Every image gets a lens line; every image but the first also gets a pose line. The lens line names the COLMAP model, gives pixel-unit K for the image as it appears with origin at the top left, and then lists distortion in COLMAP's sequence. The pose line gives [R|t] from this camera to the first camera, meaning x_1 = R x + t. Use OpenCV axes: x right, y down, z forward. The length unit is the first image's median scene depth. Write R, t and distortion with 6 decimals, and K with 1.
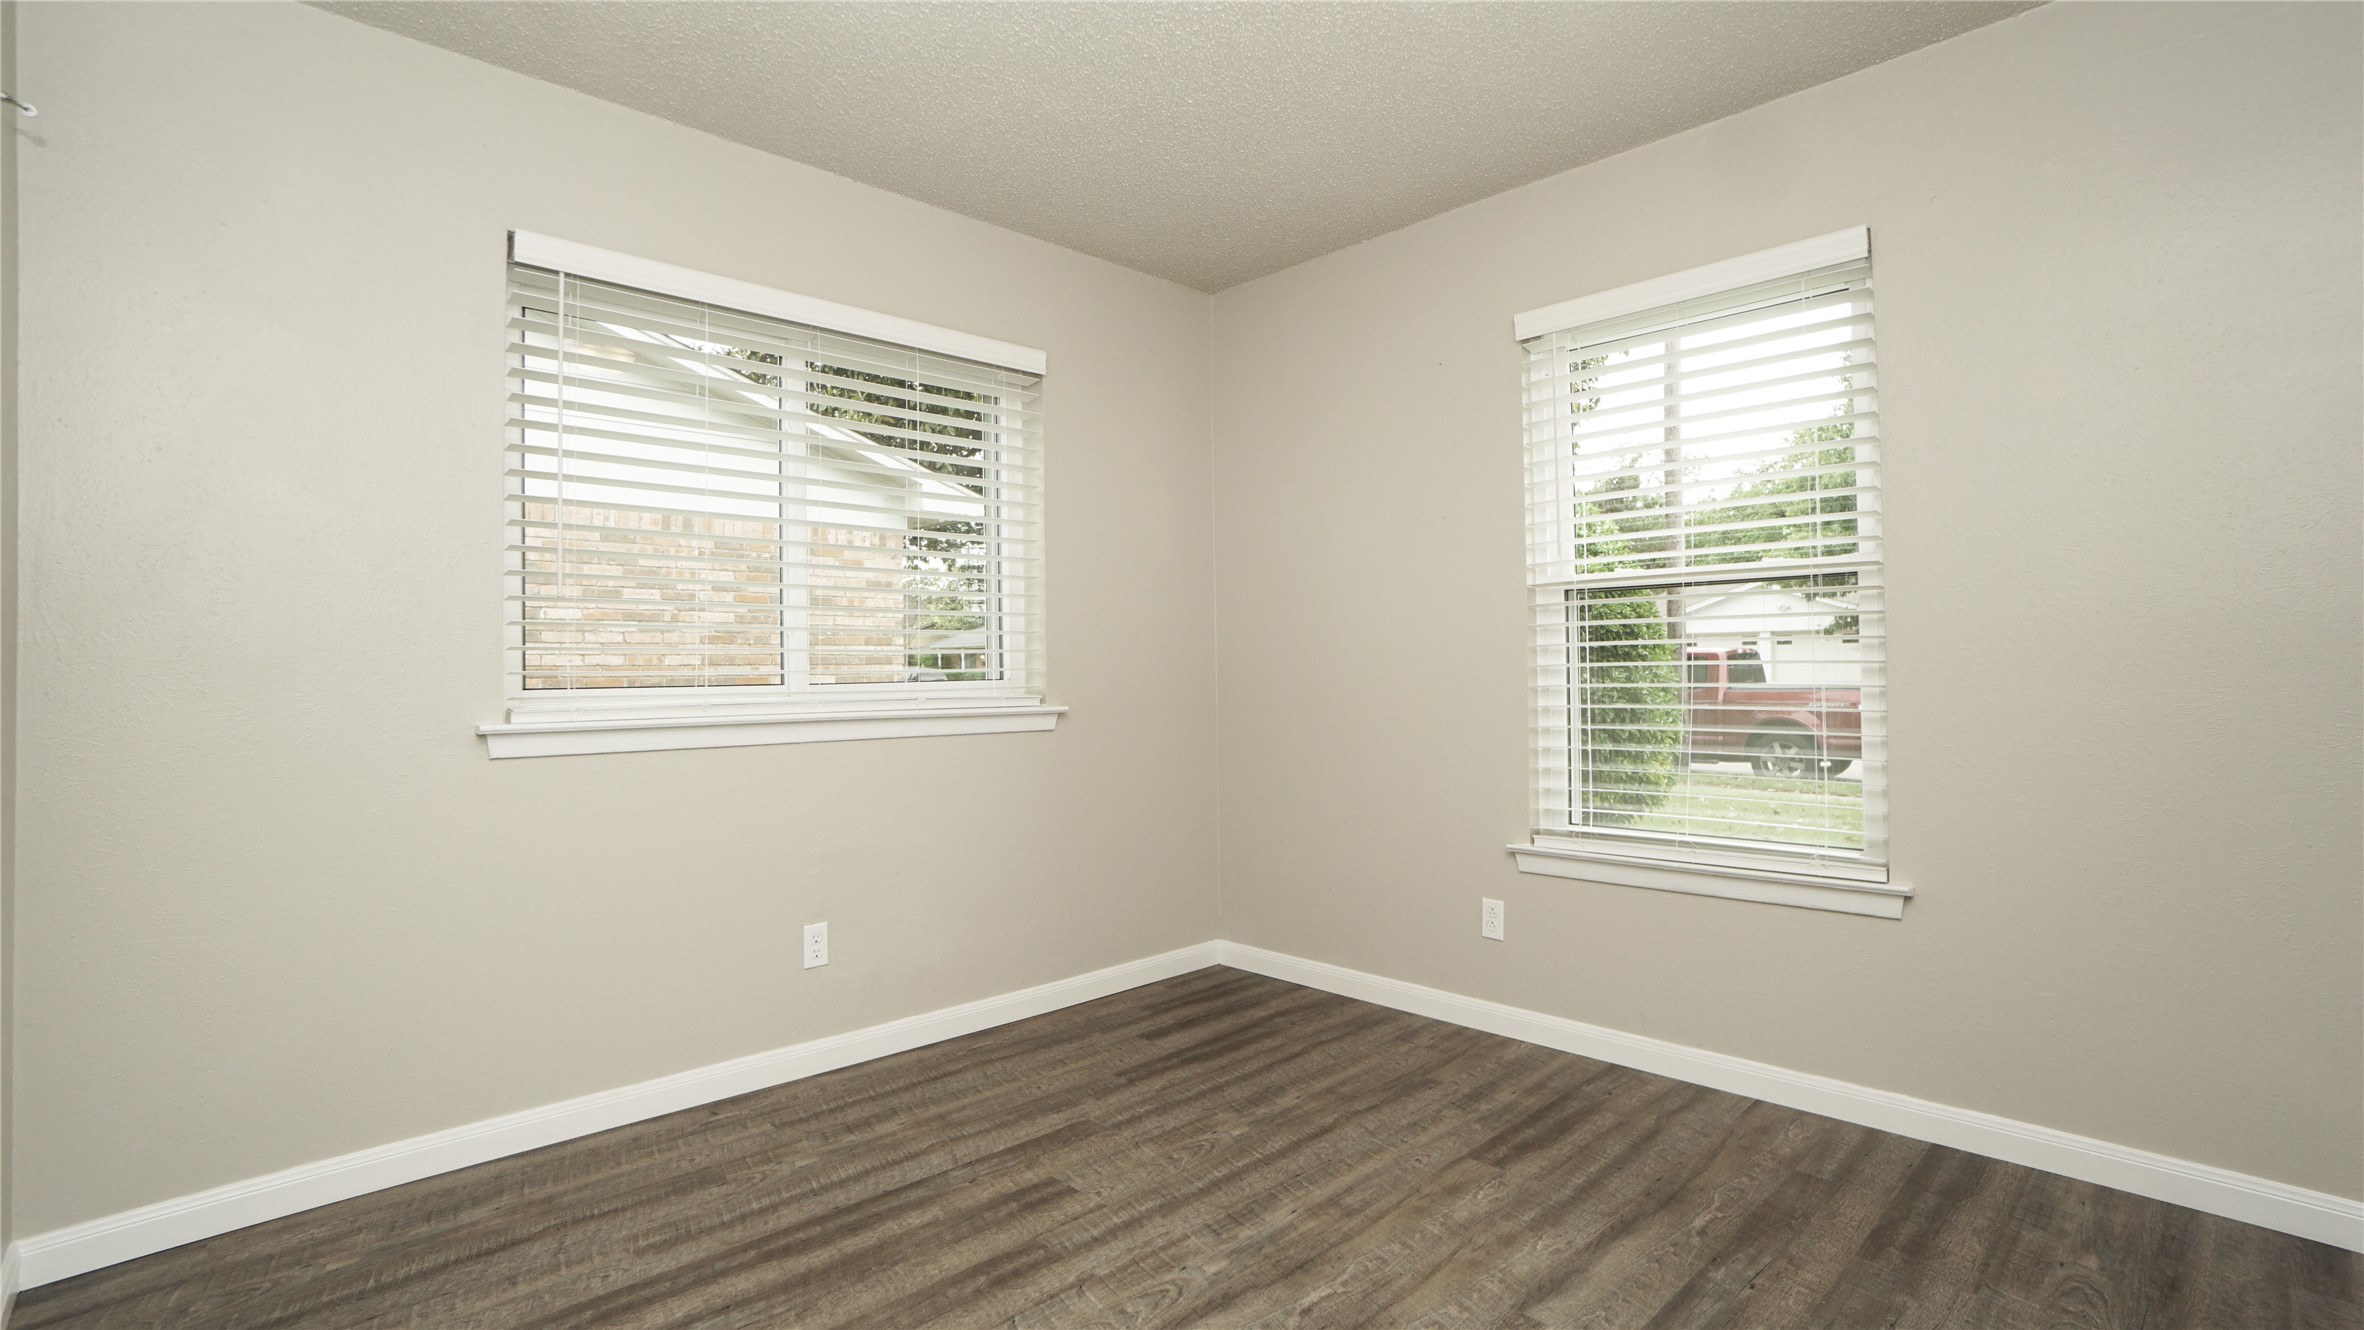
lens RADIAL K [[1124.3, 0, 1186.3], [0, 1124.3, 665.5], [0, 0, 1]] dist [-0.015981, 0.002574]
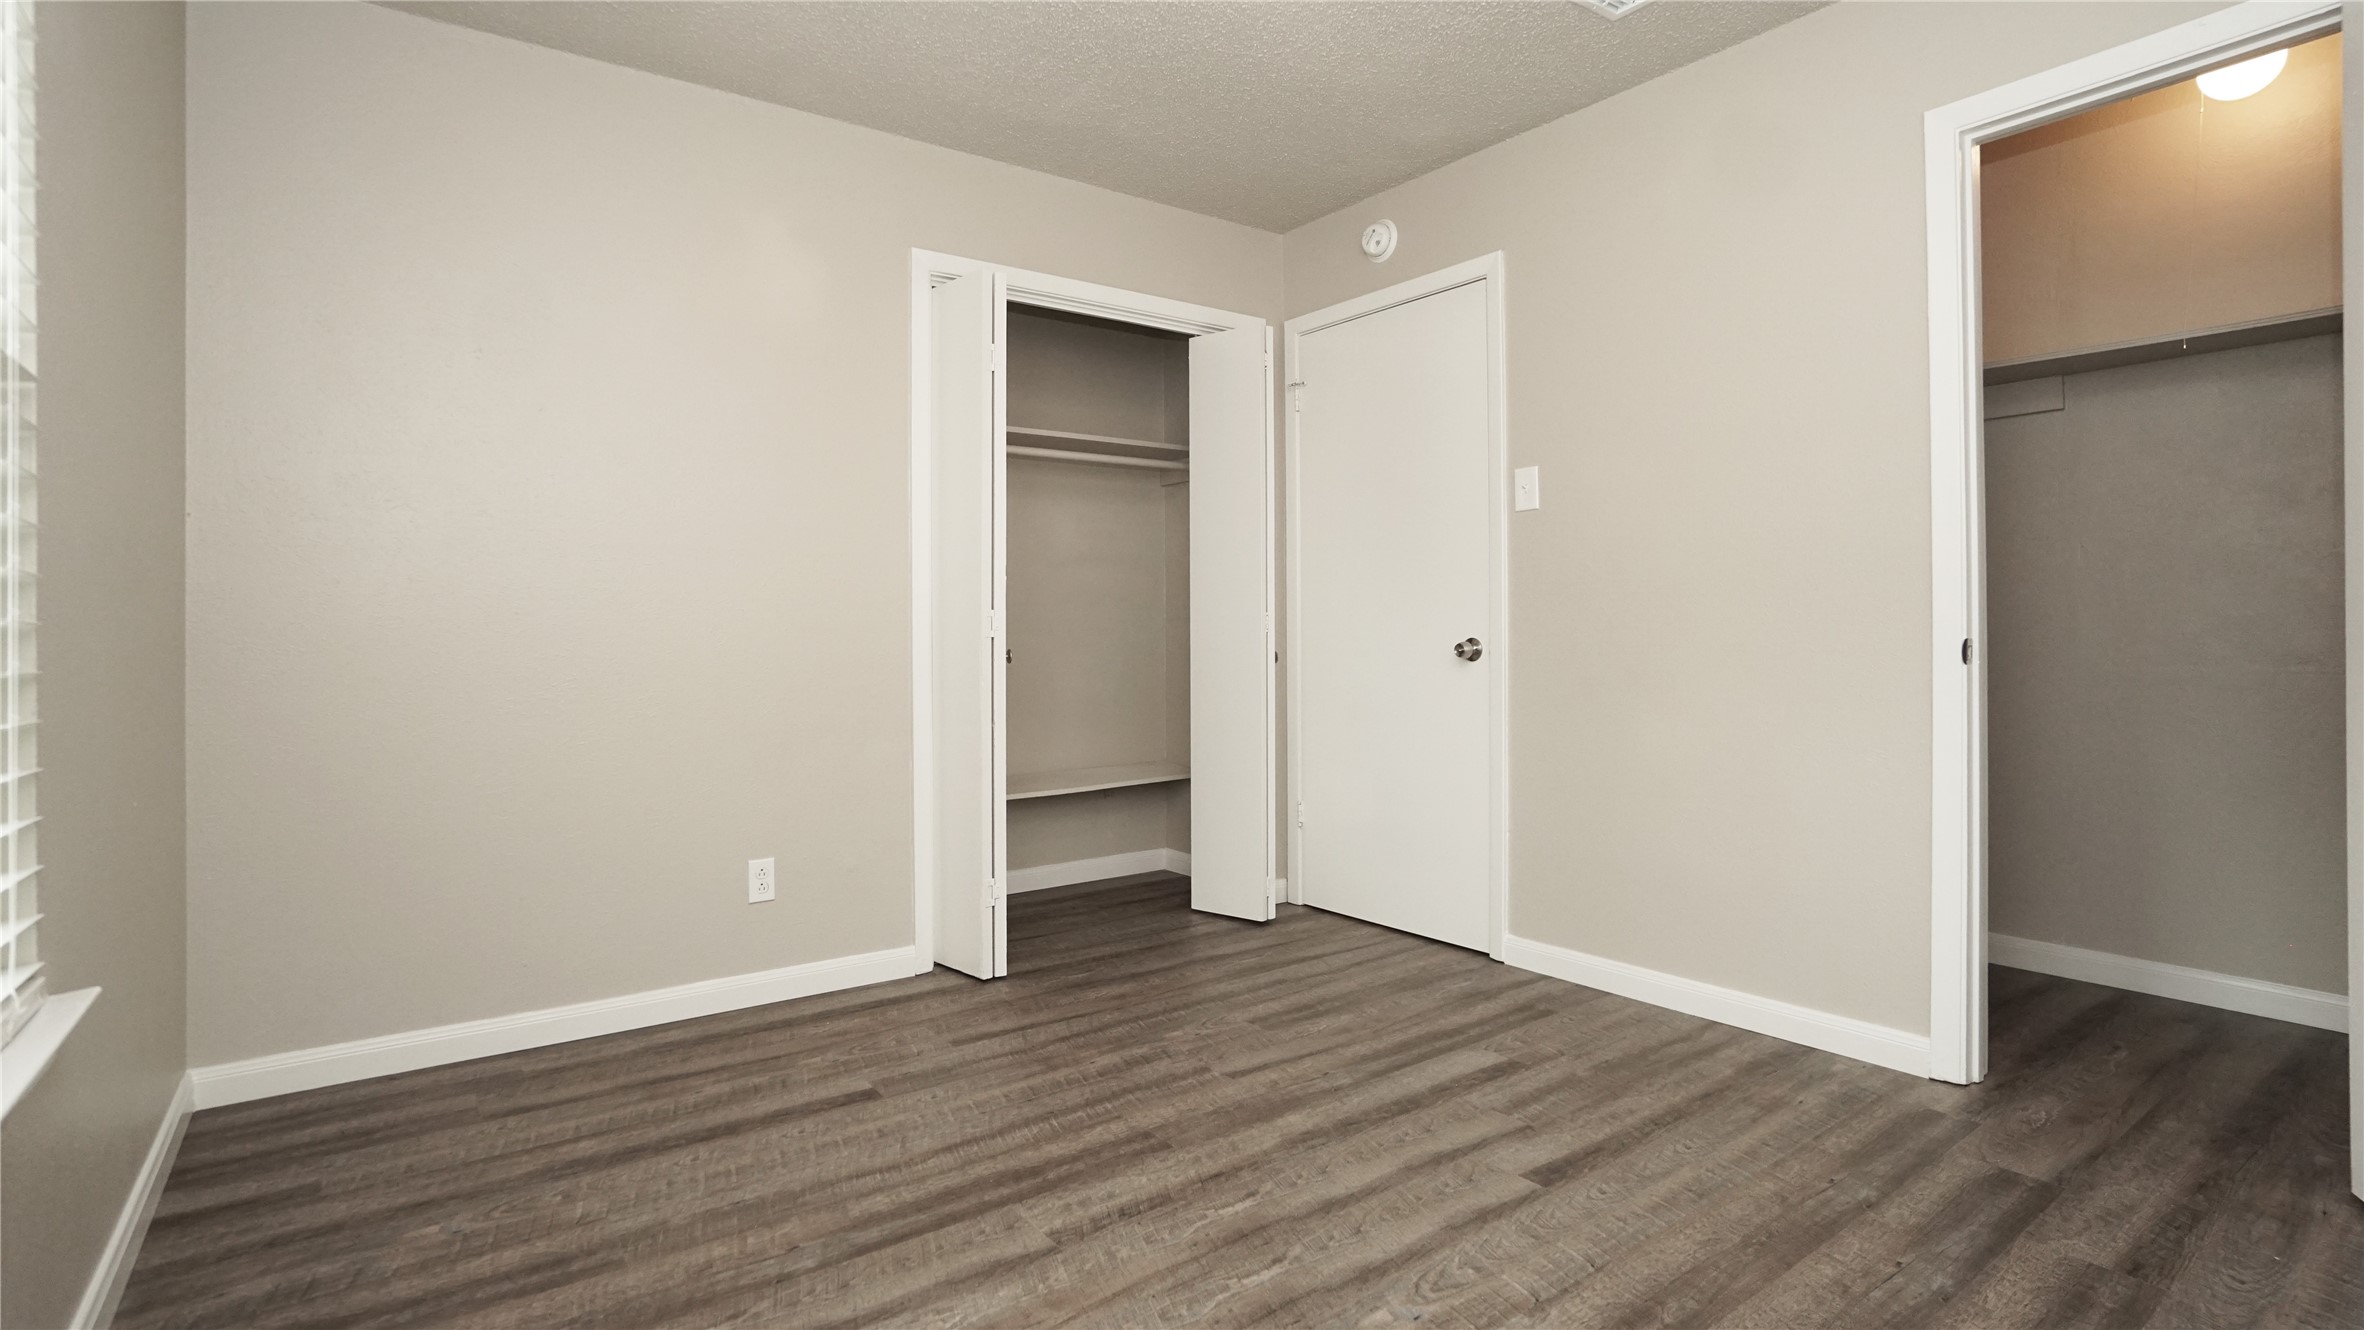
lens RADIAL K [[1124.3, 0, 1178.7], [0, 1124.3, 653.6], [0, 0, 1]] dist [-0.015981, 0.002574]
pose [[-0.990193, 0.013666, 0.139038, 0.050706], [0.015069, 0.999846, 0.009043, 0.054702], [-0.138893, 0.011049, -0.990246, 1.889095]]
